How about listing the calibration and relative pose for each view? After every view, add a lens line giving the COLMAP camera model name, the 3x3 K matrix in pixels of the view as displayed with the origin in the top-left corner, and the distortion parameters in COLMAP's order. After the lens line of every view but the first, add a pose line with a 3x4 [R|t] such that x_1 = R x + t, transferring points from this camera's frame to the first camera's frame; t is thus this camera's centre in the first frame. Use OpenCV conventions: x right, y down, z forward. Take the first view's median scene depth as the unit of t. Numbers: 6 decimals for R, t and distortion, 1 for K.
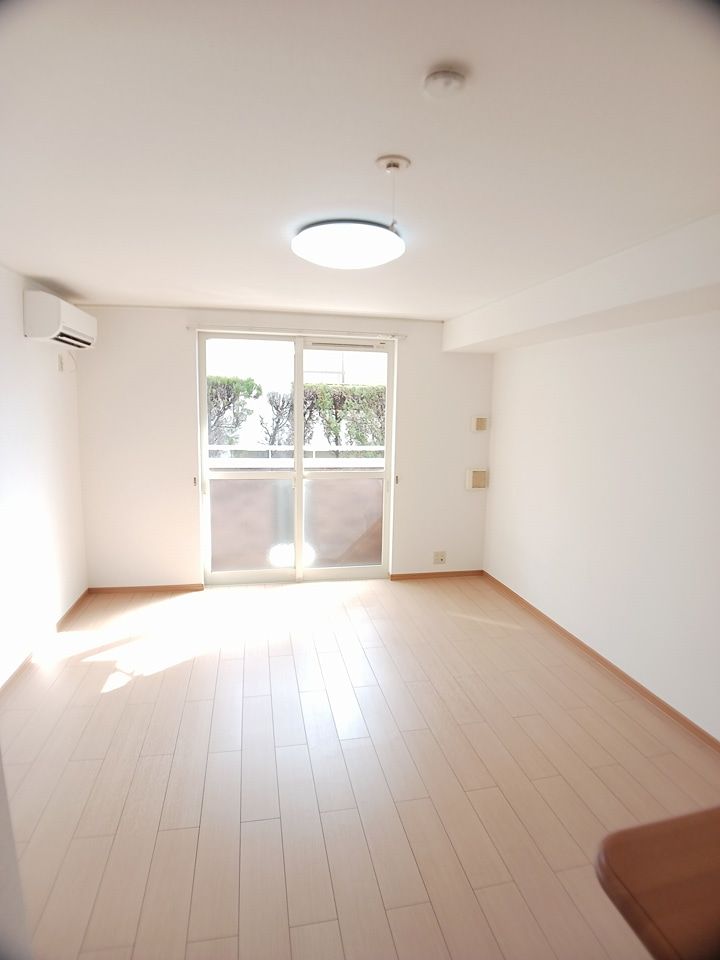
lens RADIAL K [[531.6, 0, 360.0], [0, 531.6, 480.0], [0, 0, 1]] dist [-0.084152, 0.000472]
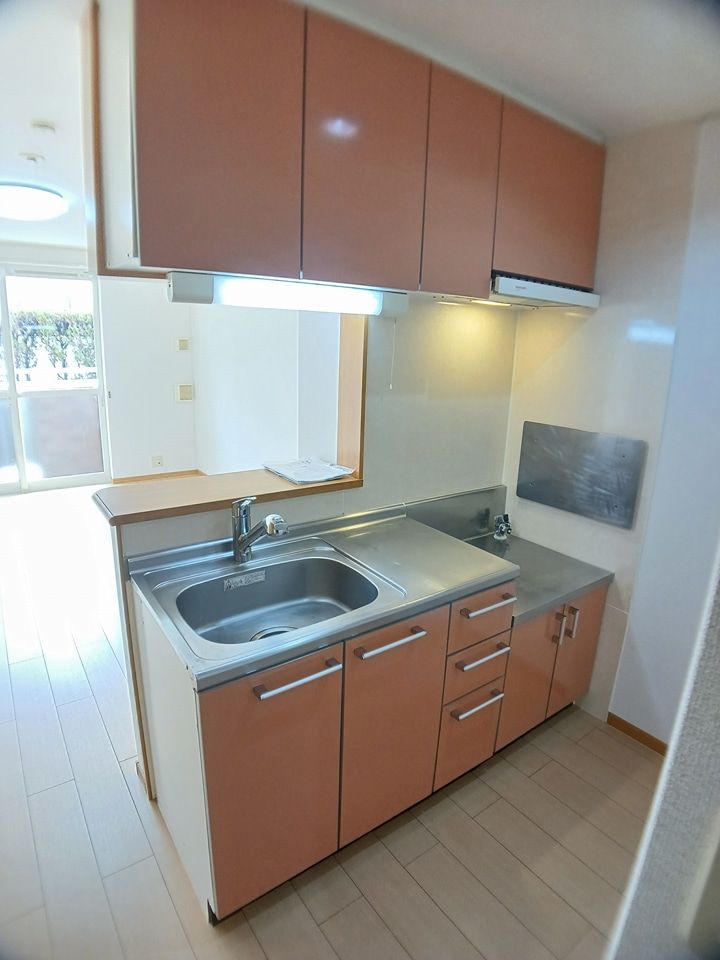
lens RADIAL K [[531.6, 0, 360.0], [0, 531.6, 480.0], [0, 0, 1]] dist [-0.084152, 0.000472]
pose [[0.906908, -0.097081, 0.409992, 0.059283], [0.042789, 0.989283, 0.139599, 0.034276], [-0.419151, -0.109060, 0.901343, -0.183676]]
